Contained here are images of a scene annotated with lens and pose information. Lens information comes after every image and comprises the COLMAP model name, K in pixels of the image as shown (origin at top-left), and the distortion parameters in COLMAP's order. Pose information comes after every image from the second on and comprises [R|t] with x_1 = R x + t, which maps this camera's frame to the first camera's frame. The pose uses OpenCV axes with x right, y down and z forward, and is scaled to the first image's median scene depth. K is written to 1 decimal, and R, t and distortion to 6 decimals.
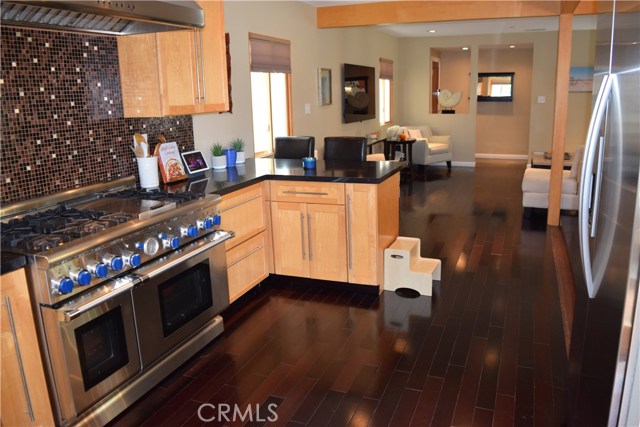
lens RADIAL K [[504.8, 0, 324.2], [0, 504.8, 212.7], [0, 0, 1]] dist [-0.102371, 0.032280]
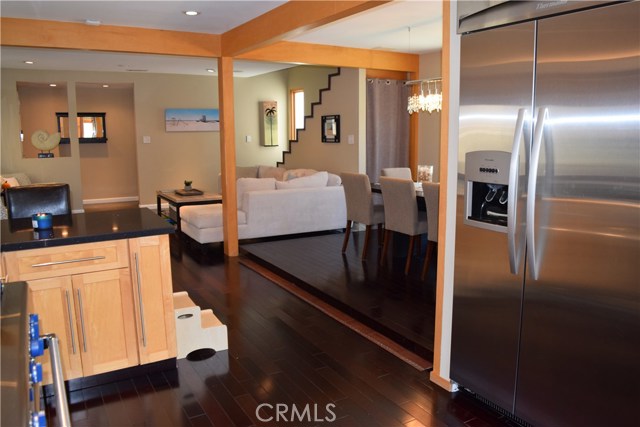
lens RADIAL K [[504.8, 0, 323.6], [0, 504.8, 213.3], [0, 0, 1]] dist [-0.102371, 0.032280]
pose [[0.605131, -0.107027, 0.788899, -0.354746], [0.174989, 0.984570, -0.000654, -0.042376], [-0.776656, 0.138444, 0.614523, 0.271218]]
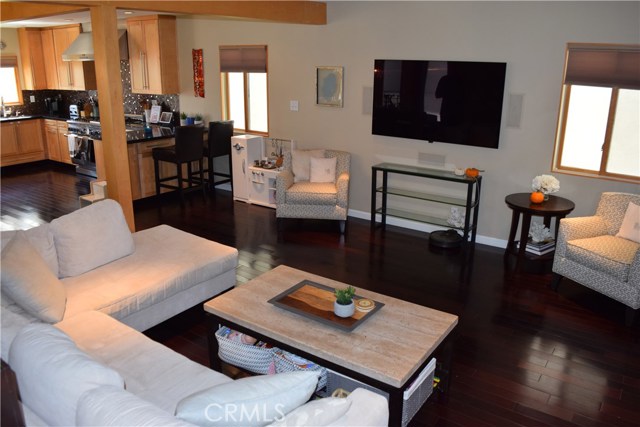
lens RADIAL K [[504.8, 0, 326.0], [0, 504.8, 208.7], [0, 0, 1]] dist [-0.102371, 0.032280]
pose [[-0.228854, 0.299556, -0.926225, 1.618814], [-0.227843, 0.908564, 0.350141, -0.637374], [0.946421, 0.291165, -0.139676, 2.053520]]
